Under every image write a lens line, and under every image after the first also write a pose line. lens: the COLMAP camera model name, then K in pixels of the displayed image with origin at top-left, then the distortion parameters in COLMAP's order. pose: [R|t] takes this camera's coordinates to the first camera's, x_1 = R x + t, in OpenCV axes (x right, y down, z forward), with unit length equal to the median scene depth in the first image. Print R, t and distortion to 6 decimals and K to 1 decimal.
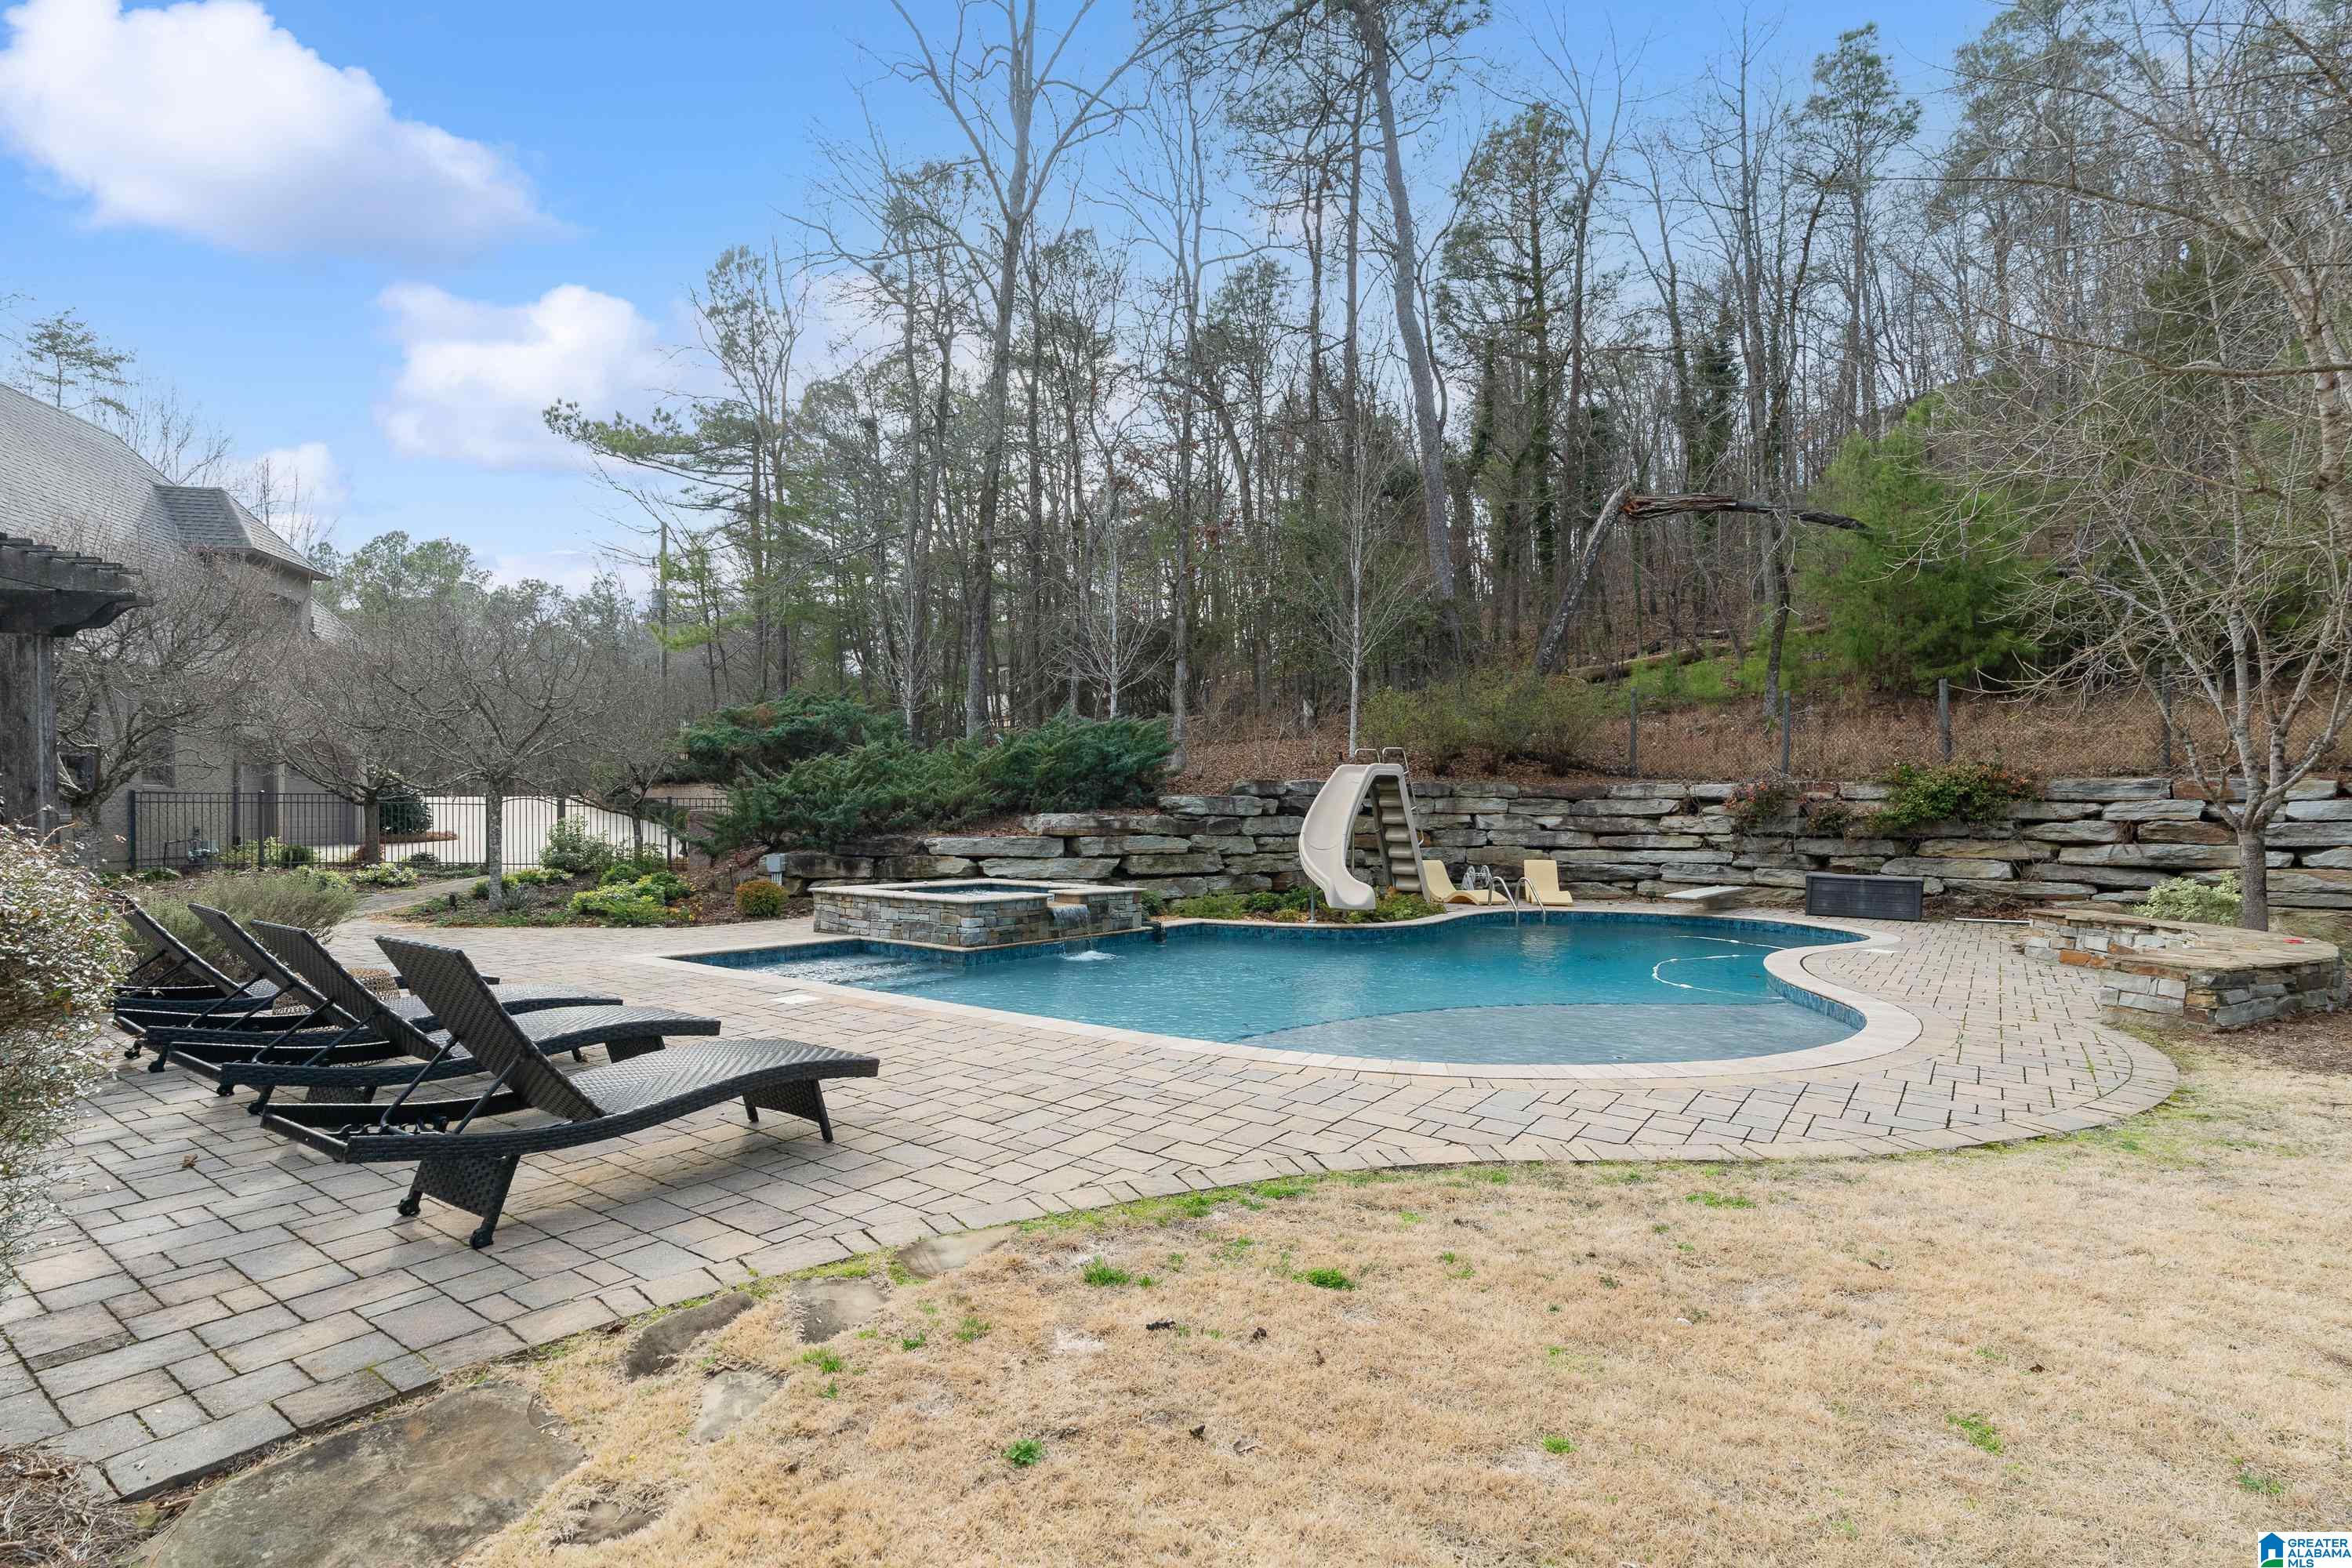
lens RADIAL K [[1155.3, 0, 1166.4], [0, 1155.3, 848.5], [0, 0, 1]] dist [-0.007103, -0.000352]
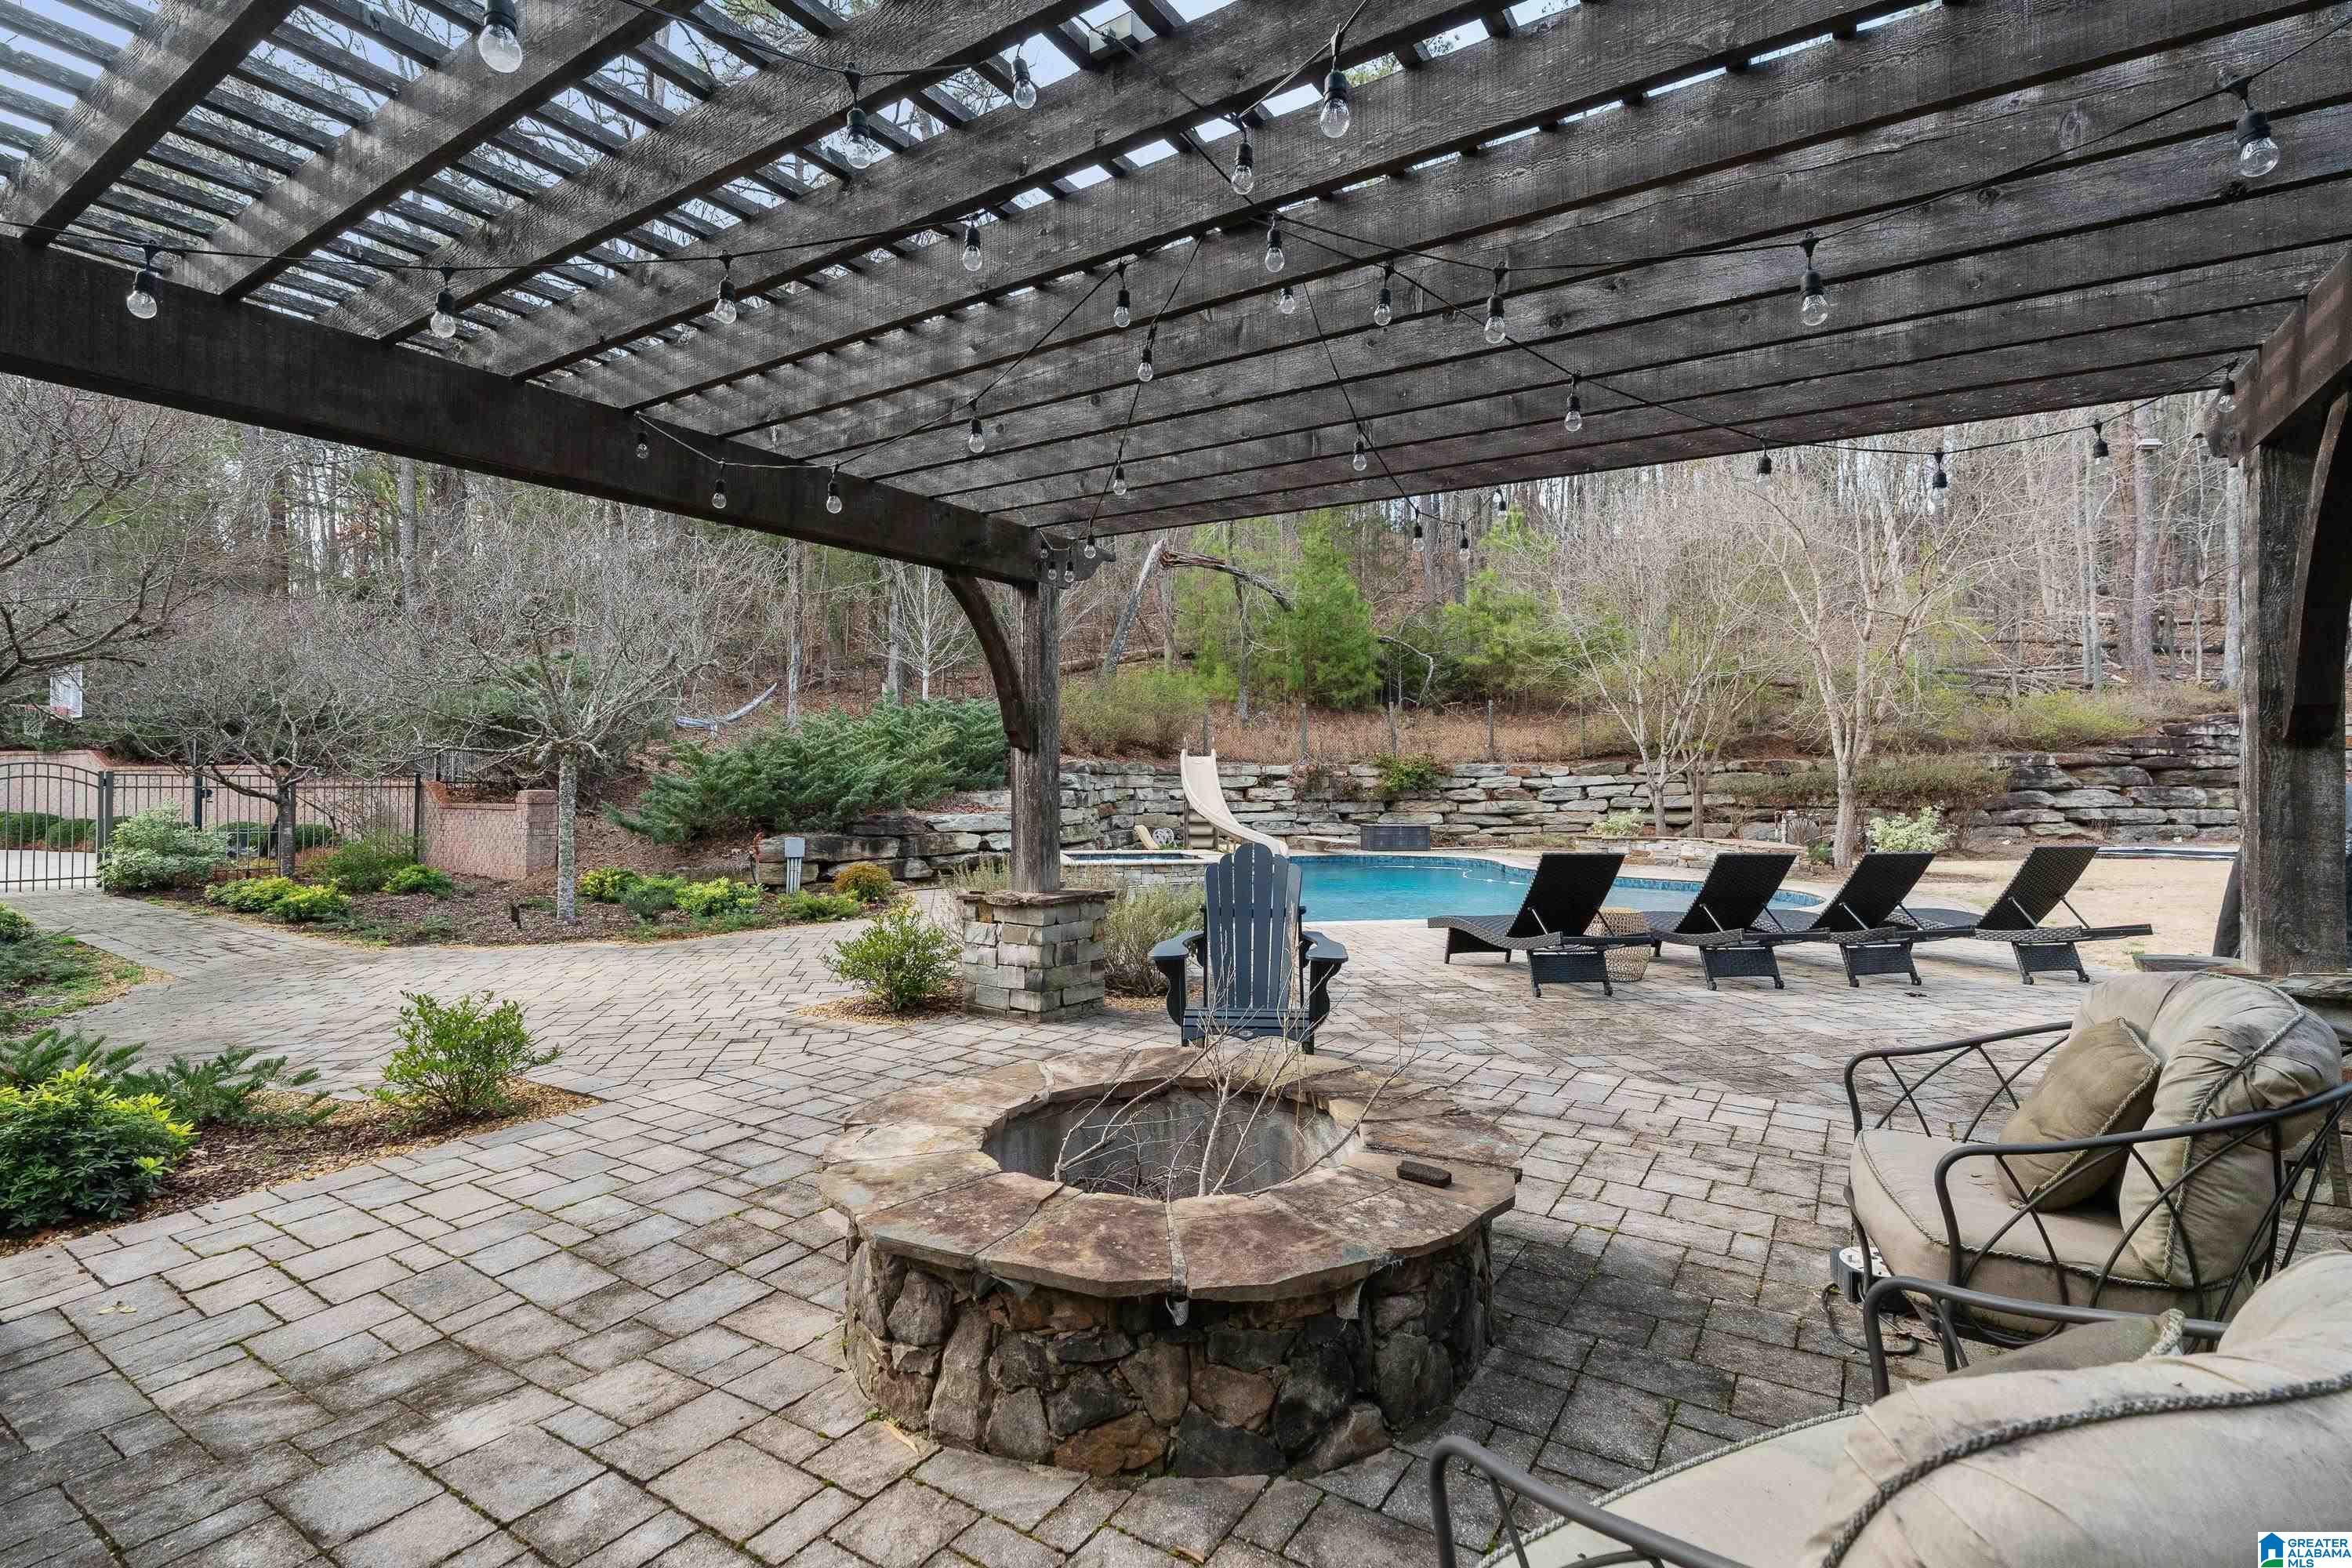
lens RADIAL K [[1119.1, 0, 1177.8], [0, 1119.1, 777.2], [0, 0, 1]] dist [0.004033, 0.001207]
pose [[0.680264, -0.001420, 0.732966, -0.750436], [0.031418, 0.999136, -0.027223, -0.008850], [-0.732293, 0.041547, 0.679721, 0.170024]]
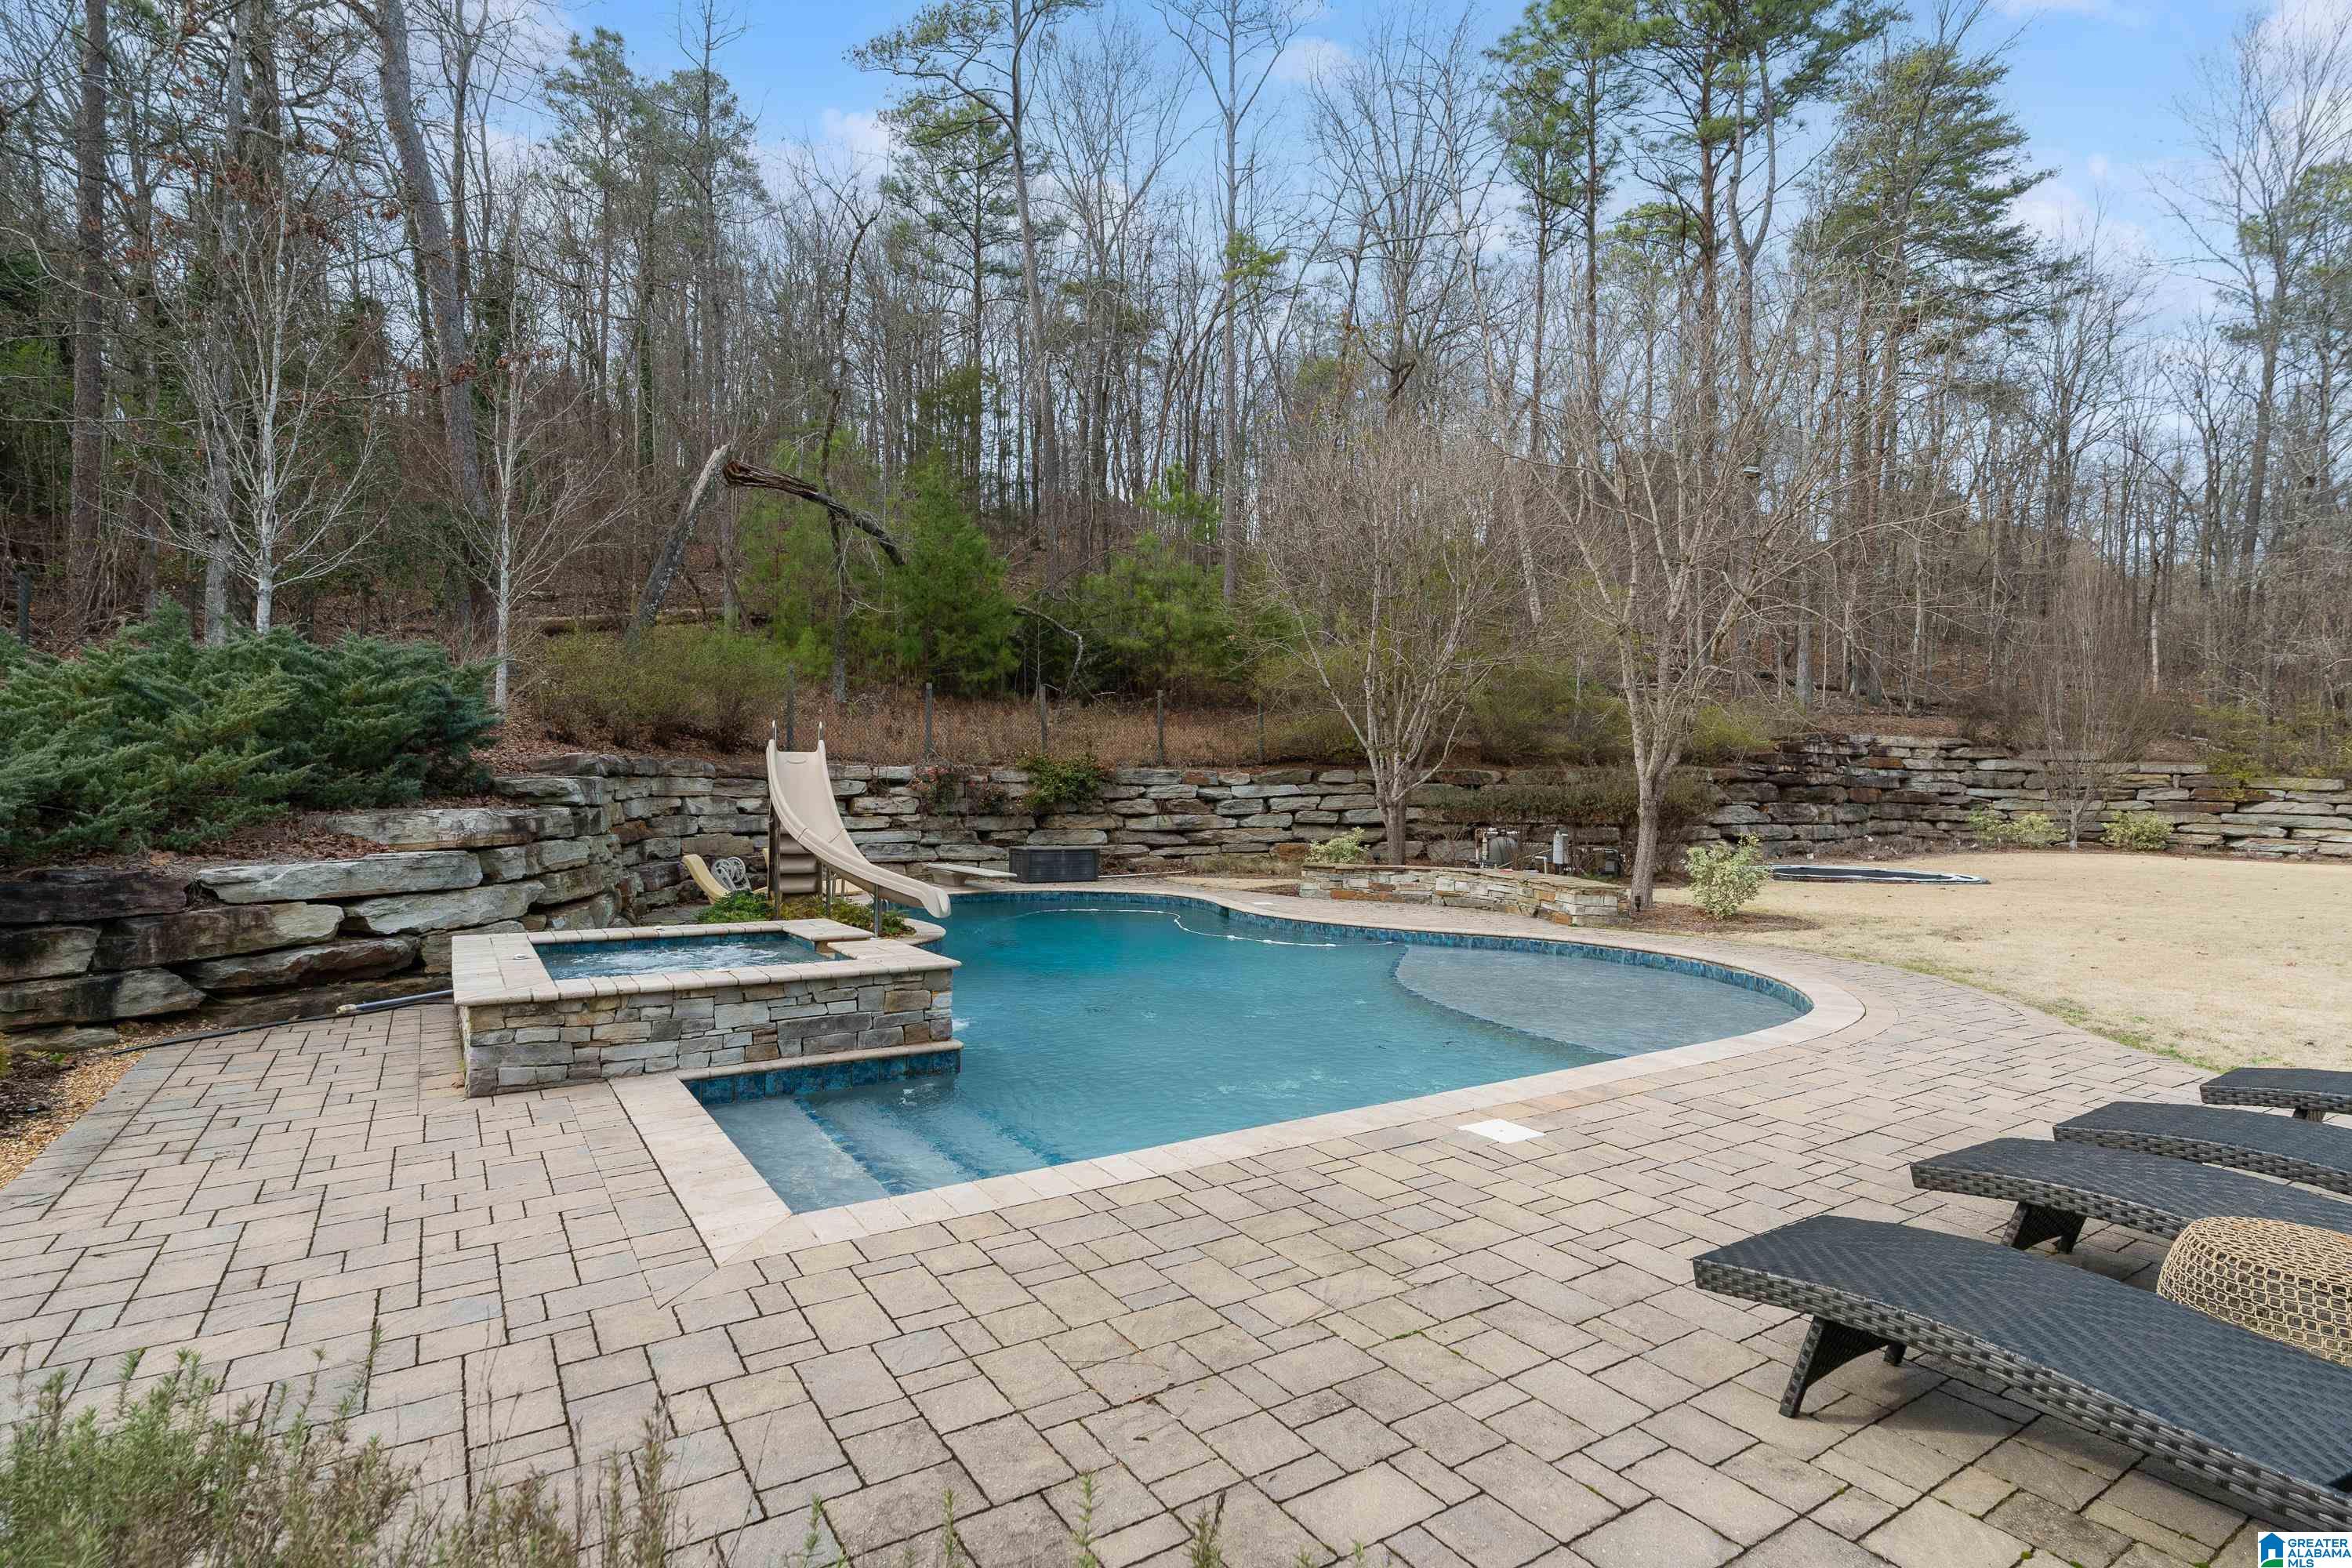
lens RADIAL K [[1138.1, 0, 1176.0], [0, 1138.1, 784.0], [0, 0, 1]] dist [-0.003967, 0.000593]
pose [[0.361021, 0.000476, 0.932558, -0.472735], [0.024895, 0.999639, -0.010148, -0.027387], [-0.932226, 0.026880, 0.360878, 0.460734]]
